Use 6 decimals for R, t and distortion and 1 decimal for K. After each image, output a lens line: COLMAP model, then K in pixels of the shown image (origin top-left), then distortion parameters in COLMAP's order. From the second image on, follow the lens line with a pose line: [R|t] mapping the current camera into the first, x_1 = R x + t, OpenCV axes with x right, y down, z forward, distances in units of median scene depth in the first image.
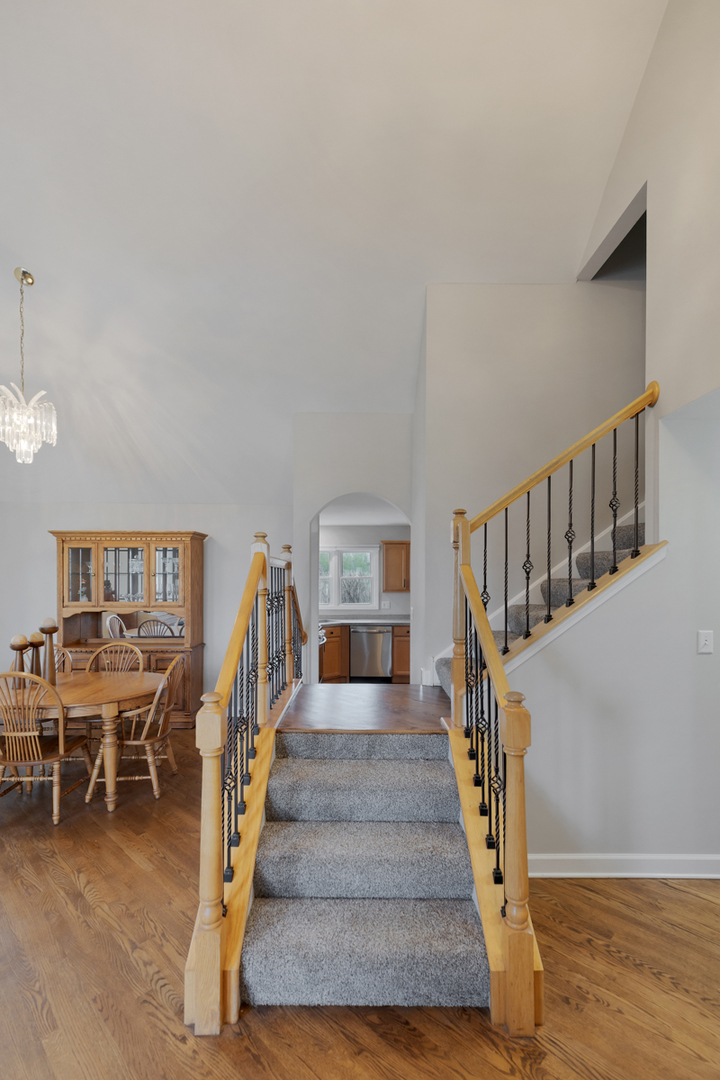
lens RADIAL K [[473.6, 0, 361.0], [0, 473.6, 589.5], [0, 0, 1]] dist [0.001933, 0.006307]
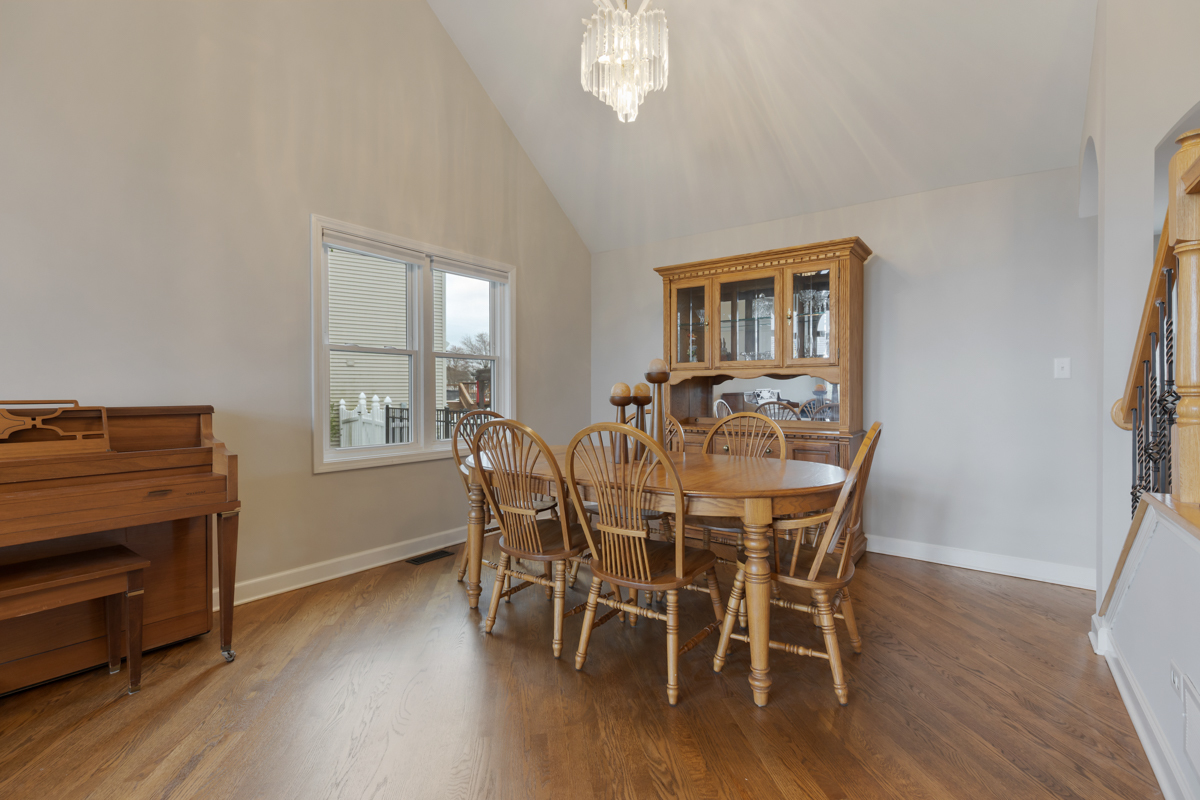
lens RADIAL K [[540.9, 0, 606.1], [0, 540.9, 383.2], [0, 0, 1]] dist [-0.000061, -0.000063]
pose [[0.788103, -0.017201, -0.615303, -0.275143], [-0.000564, 0.999589, -0.028666, 0.122474], [0.615543, 0.022938, 0.787770, 0.399237]]
